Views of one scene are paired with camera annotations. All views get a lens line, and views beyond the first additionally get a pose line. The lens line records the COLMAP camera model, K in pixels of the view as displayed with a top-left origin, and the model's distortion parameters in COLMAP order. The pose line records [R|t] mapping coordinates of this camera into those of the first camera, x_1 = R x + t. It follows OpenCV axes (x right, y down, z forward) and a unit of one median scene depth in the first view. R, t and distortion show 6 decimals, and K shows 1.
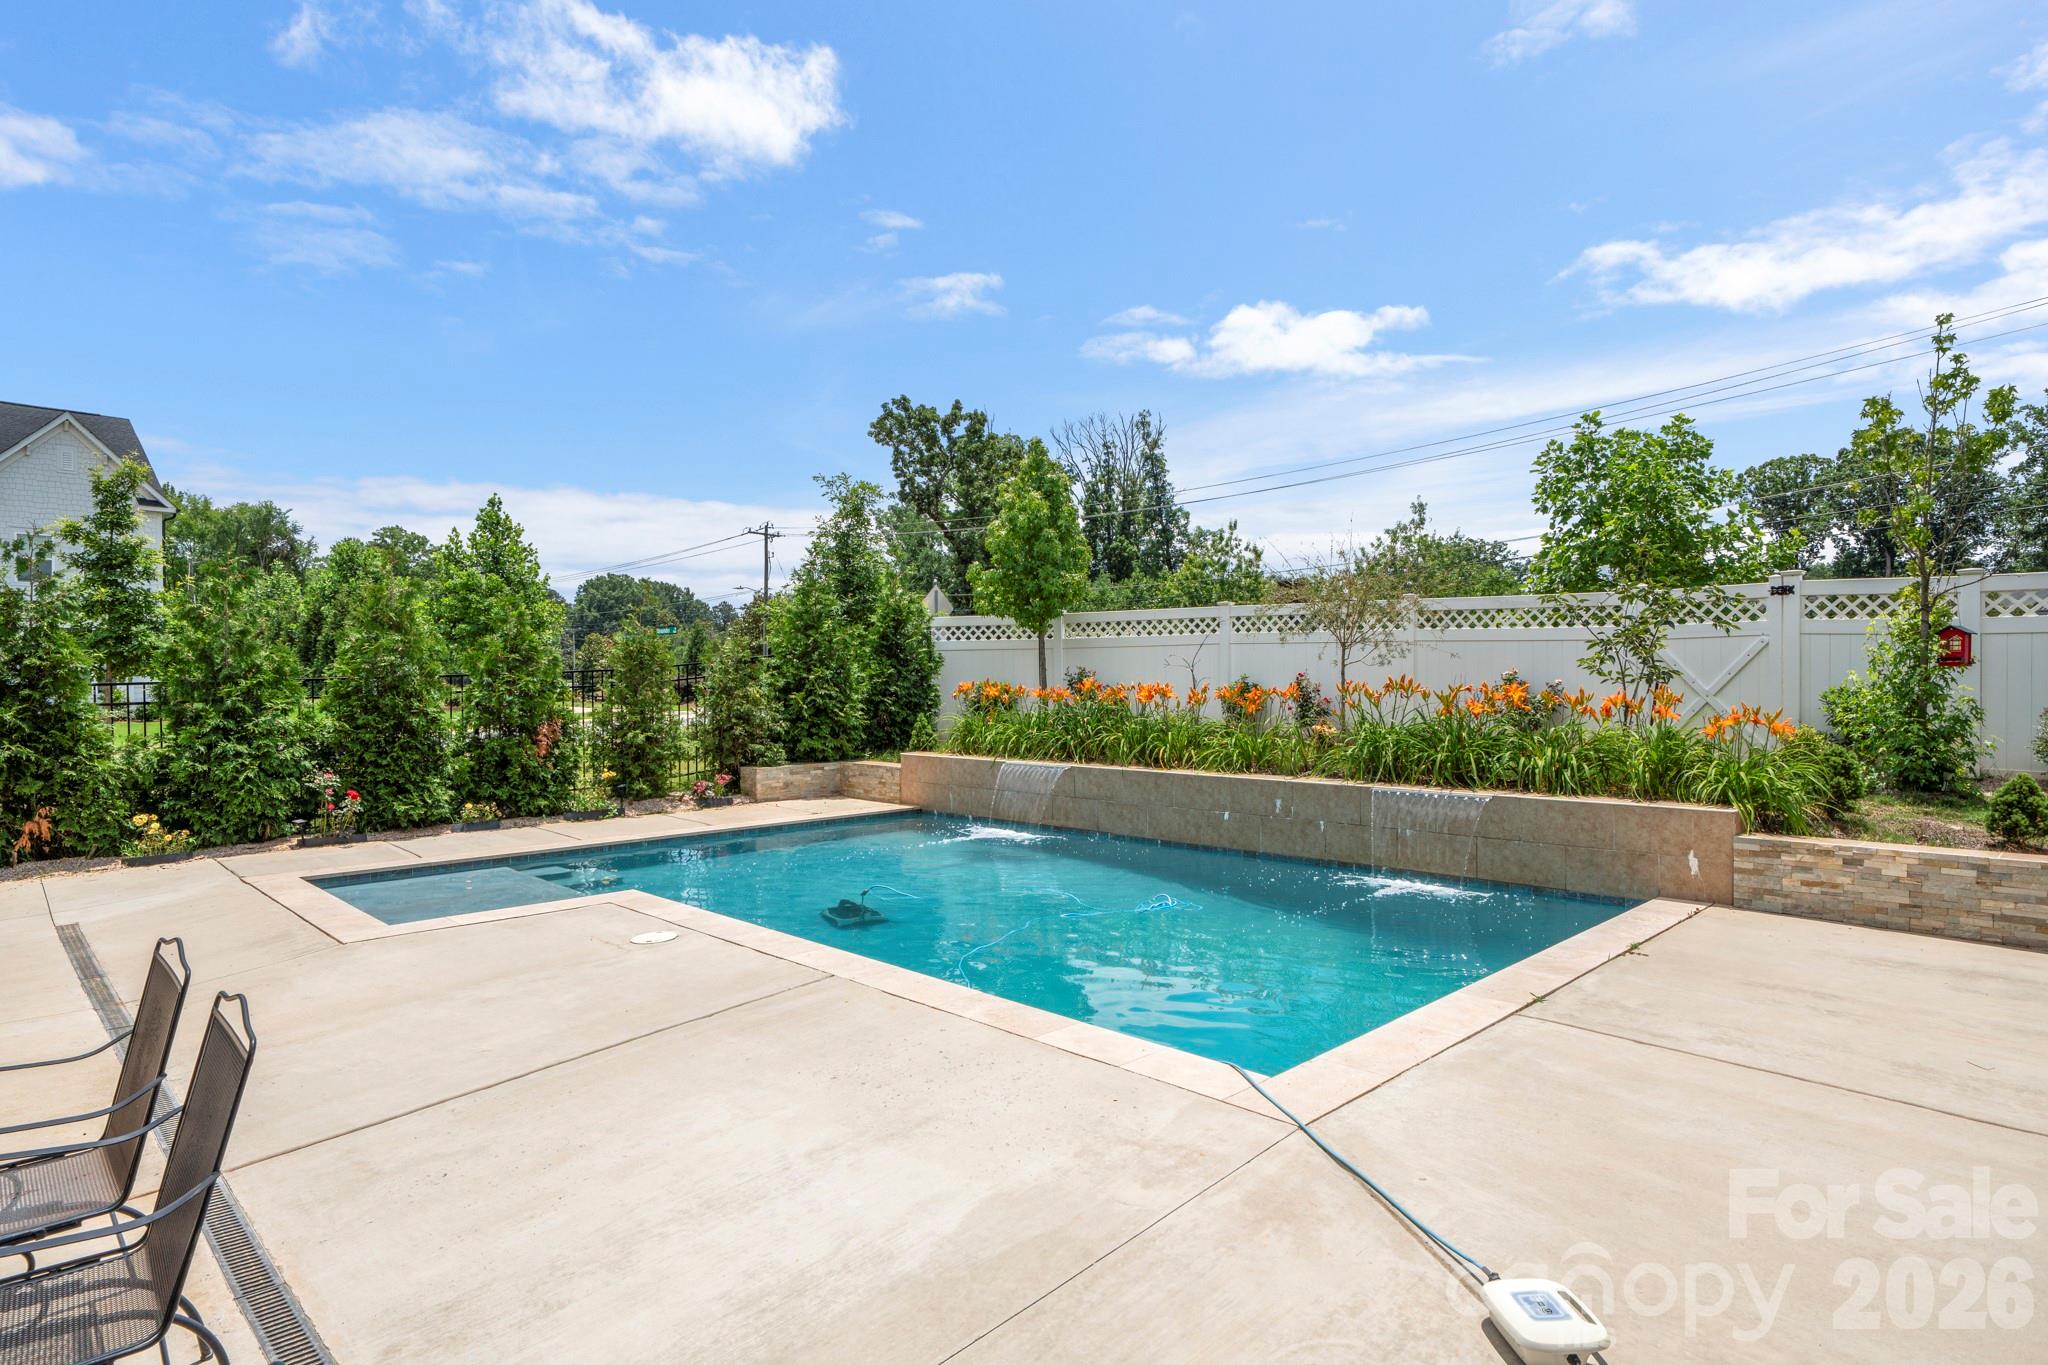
lens RADIAL K [[1091.9, 0, 1024.0], [0, 1091.9, 682.5], [0, 0, 1]] dist [0.002557, 0.001078]
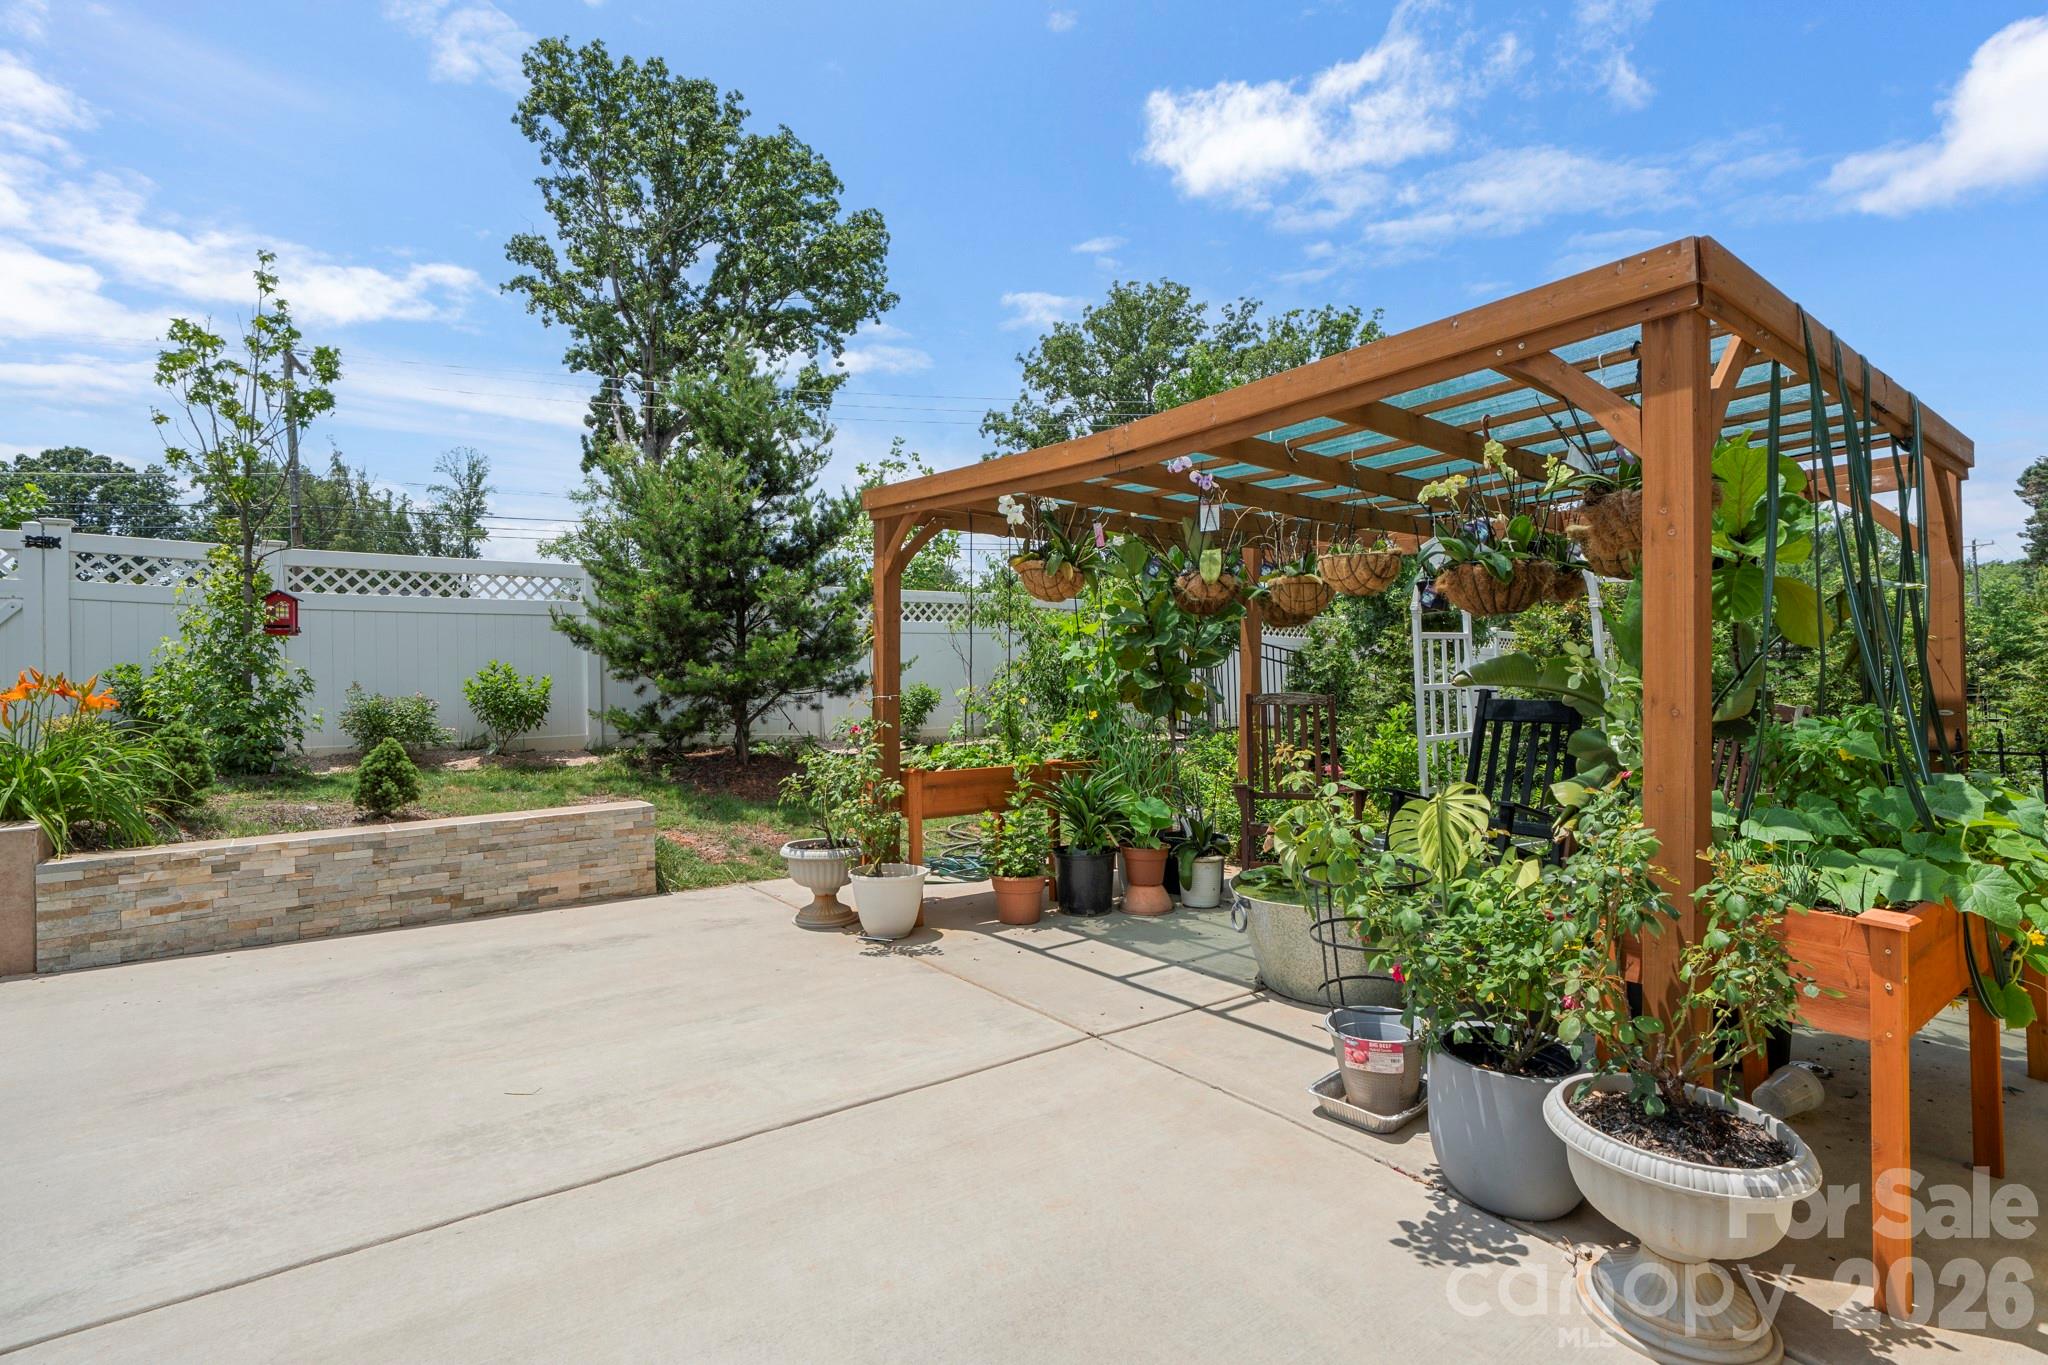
lens RADIAL K [[972.6, 0, 1022.1], [0, 972.6, 660.1], [0, 0, 1]] dist [-0.000074, -0.000014]
pose [[0.124230, 0.016874, 0.992110, 0.145197], [0.019836, 0.999613, -0.019485, 0.041648], [-0.992055, 0.022101, 0.123847, 0.344827]]
